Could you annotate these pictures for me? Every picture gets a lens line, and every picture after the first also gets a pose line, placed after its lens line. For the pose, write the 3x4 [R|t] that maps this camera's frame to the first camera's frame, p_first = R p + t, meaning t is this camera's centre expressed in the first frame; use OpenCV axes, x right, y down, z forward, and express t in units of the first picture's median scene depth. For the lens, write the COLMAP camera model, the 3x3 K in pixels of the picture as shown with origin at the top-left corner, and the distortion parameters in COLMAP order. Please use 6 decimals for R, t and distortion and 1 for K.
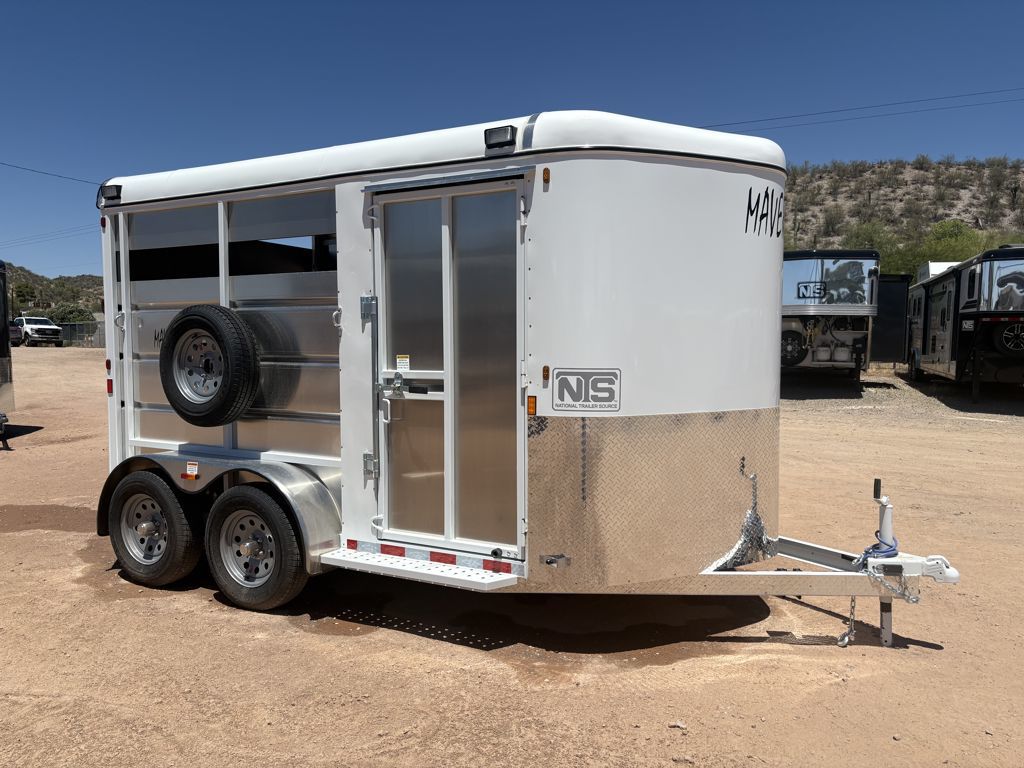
lens RADIAL K [[769.4, 0, 512.0], [0, 769.4, 384.0], [0, 0, 1]] dist [0.165819, -0.000355]
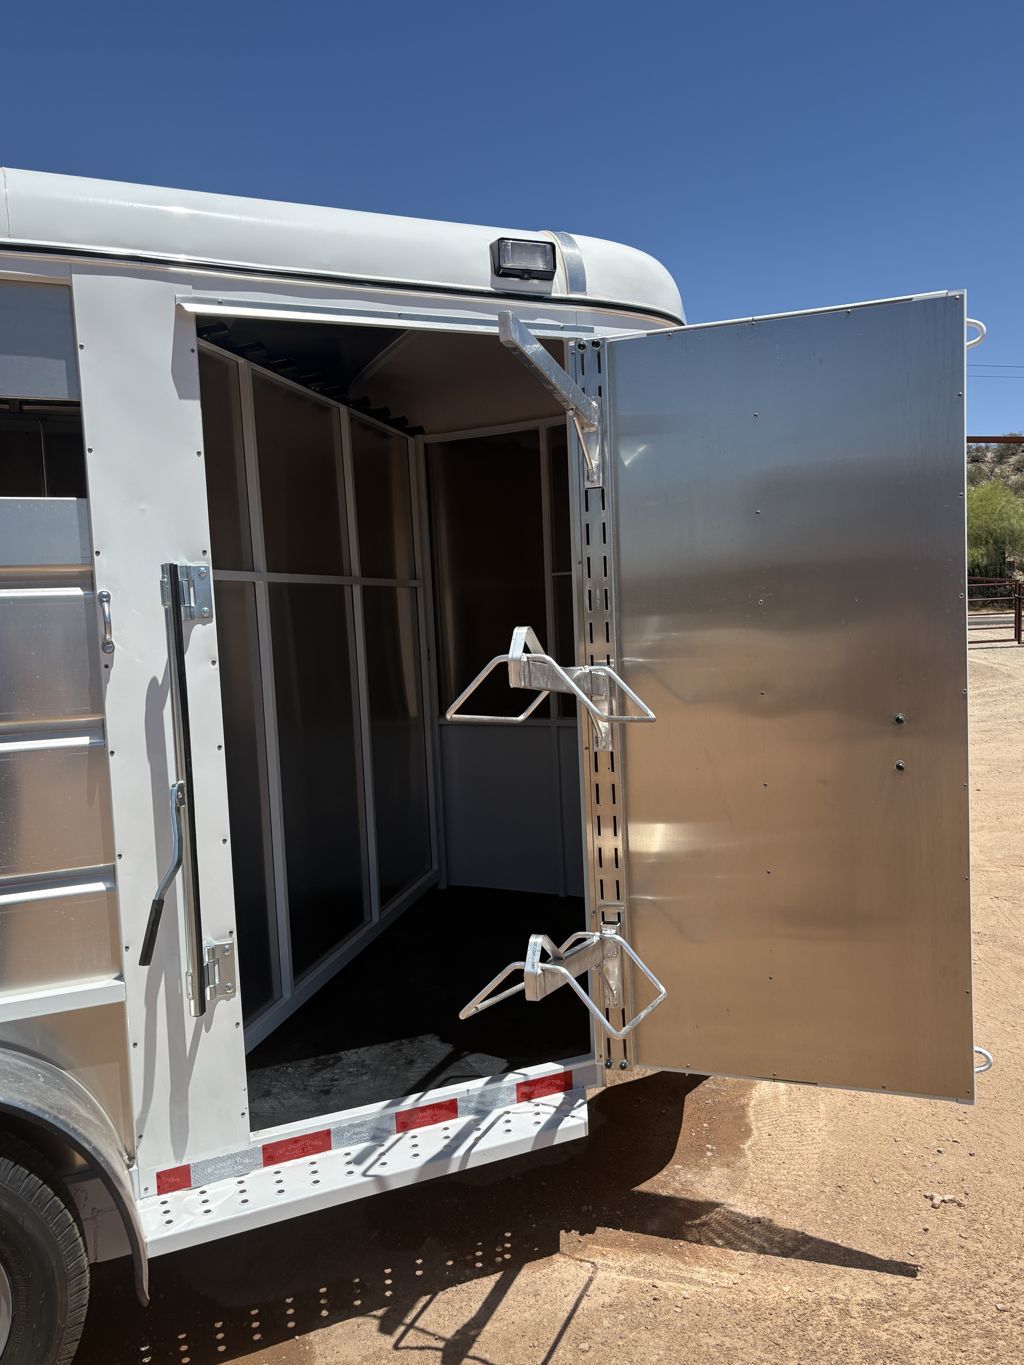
lens RADIAL K [[1070.9, 0, 512.0], [0, 1070.9, 682.5], [0, 0, 1]] dist [0.051476, -0.001843]
pose [[0.607402, -0.070933, 0.791221, -0.466785], [0.089623, 0.995765, 0.020469, -0.039806], [-0.789323, 0.058479, 0.611187, 0.450618]]
